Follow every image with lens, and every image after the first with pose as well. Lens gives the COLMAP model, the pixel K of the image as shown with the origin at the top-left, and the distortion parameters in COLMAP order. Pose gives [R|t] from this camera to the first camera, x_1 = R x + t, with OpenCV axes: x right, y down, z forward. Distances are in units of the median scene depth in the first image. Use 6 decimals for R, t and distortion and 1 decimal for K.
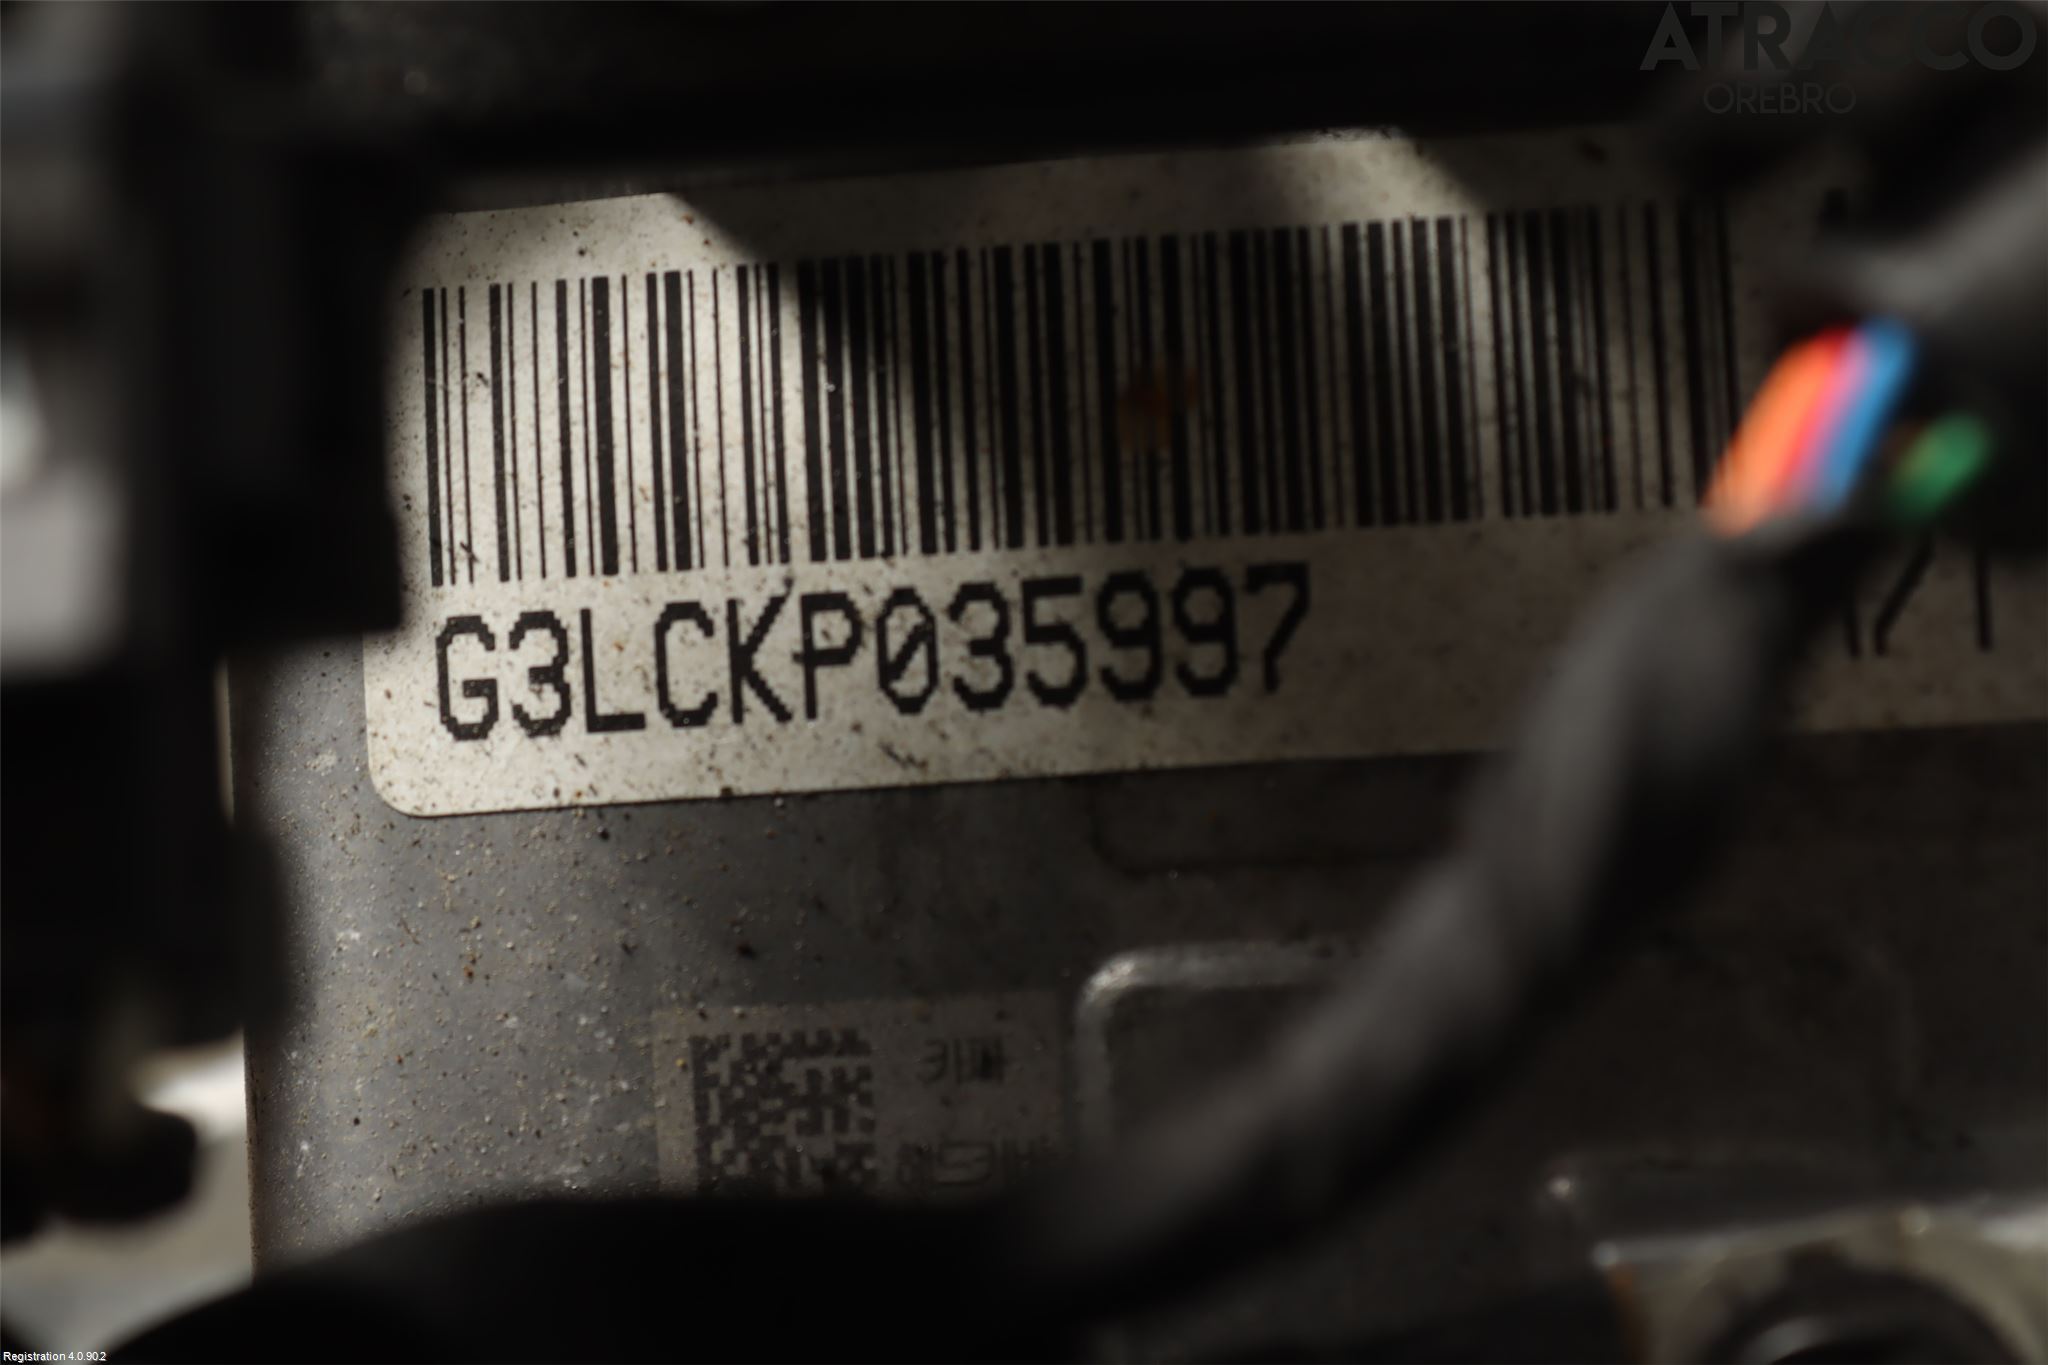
lens RADIAL K [[4765.7, 0, 1023.9], [0, 4765.7, 682.5], [0, 0, 1]] dist [-0.070454, 0.000000]
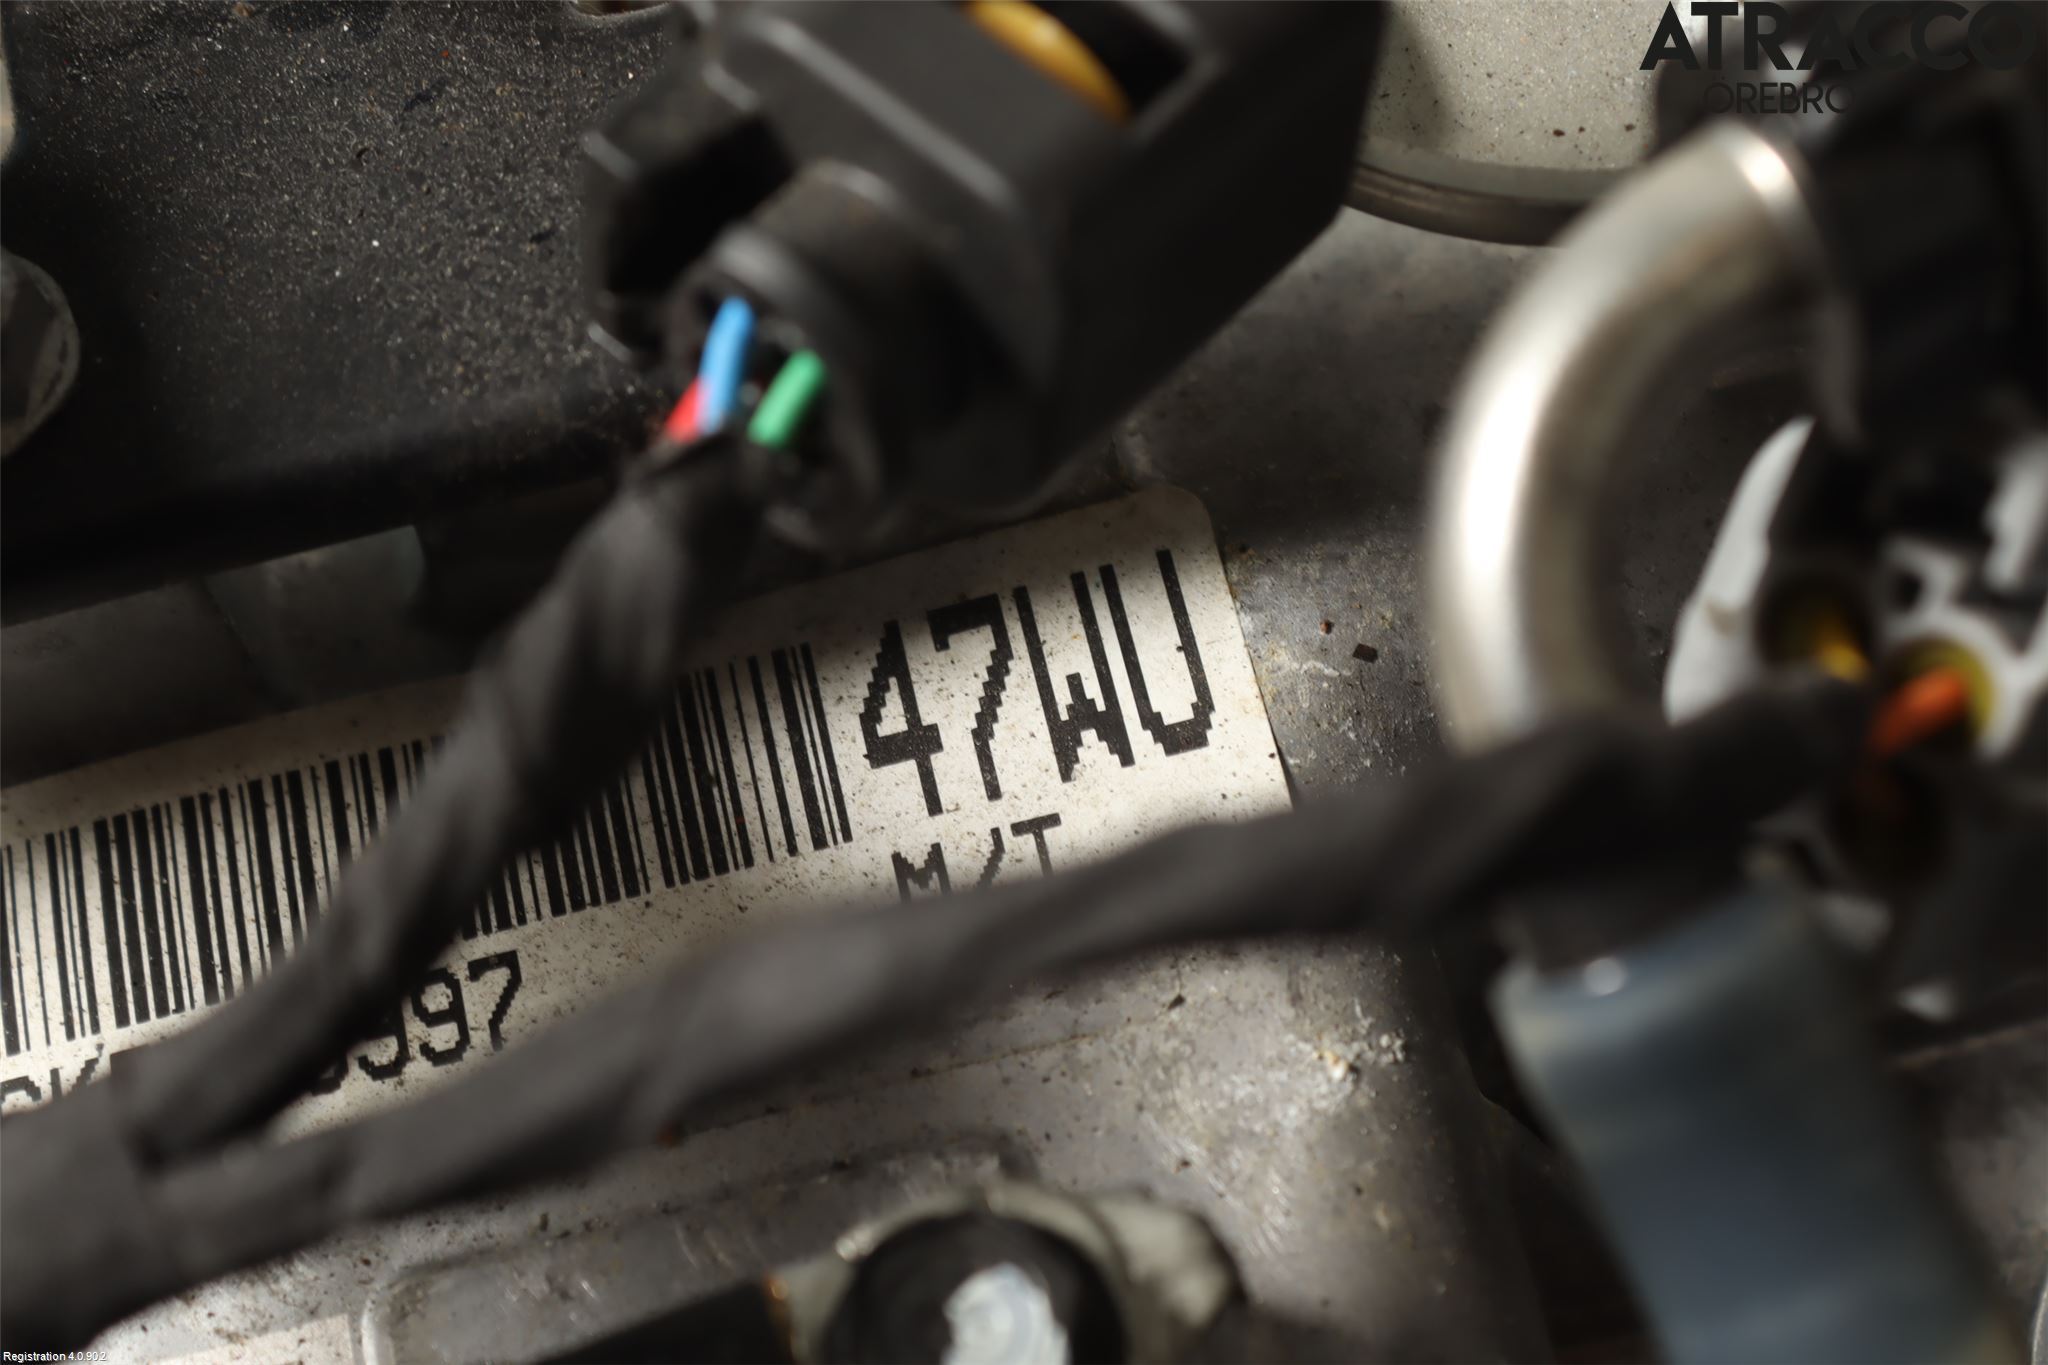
lens RADIAL K [[4851.3, 0, 1023.9], [0, 4851.3, 682.5], [0, 0, 1]] dist [-0.121343, 0.000000]
pose [[0.986339, -0.094034, 0.135255, 0.025494], [0.151255, 0.842231, -0.517464, 0.576607], [-0.065256, 0.530853, 0.844948, -0.105946]]
